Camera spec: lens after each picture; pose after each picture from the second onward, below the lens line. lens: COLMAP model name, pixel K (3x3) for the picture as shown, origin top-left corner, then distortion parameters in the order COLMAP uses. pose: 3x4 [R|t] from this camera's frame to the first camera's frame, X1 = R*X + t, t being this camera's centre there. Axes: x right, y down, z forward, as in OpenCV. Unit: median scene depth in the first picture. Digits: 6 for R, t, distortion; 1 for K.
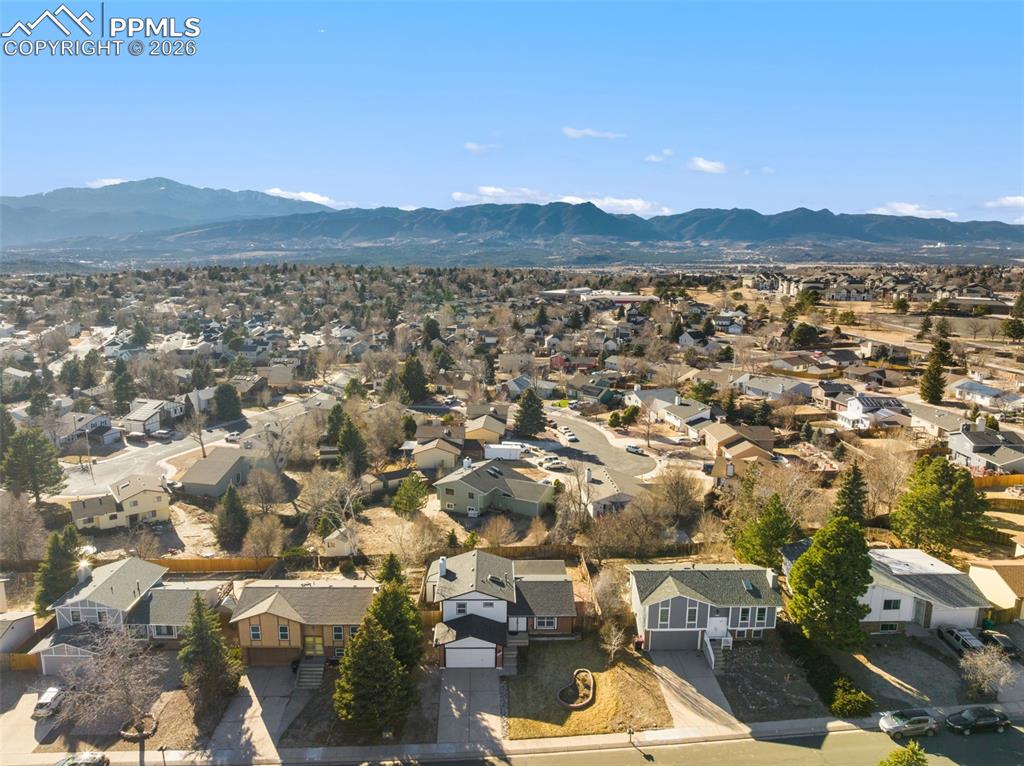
lens RADIAL K [[722.4, 0, 512.0], [0, 722.4, 383.0], [0, 0, 1]] dist [-0.011169, -0.034654]
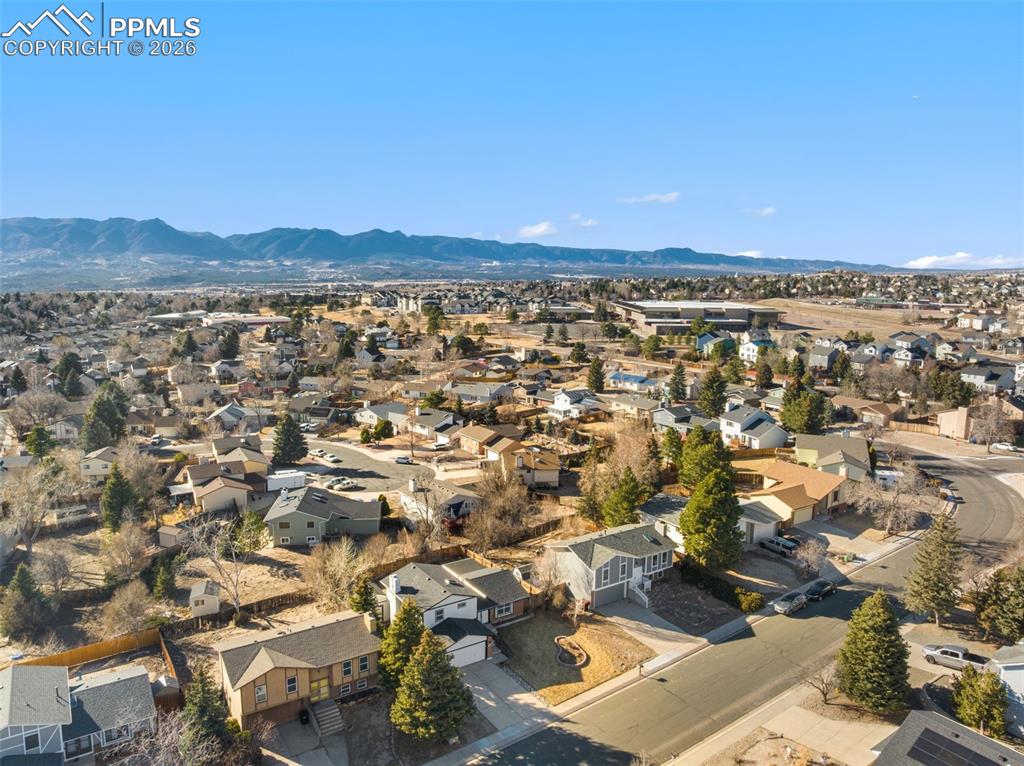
lens RADIAL K [[722.4, 0, 512.0], [0, 722.4, 383.0], [0, 0, 1]] dist [-0.011169, -0.034654]
pose [[0.846825, -0.085239, 0.524996, -0.148470], [0.098783, 0.995107, 0.002230, -0.004111], [-0.522617, 0.049972, 0.851102, 0.011773]]
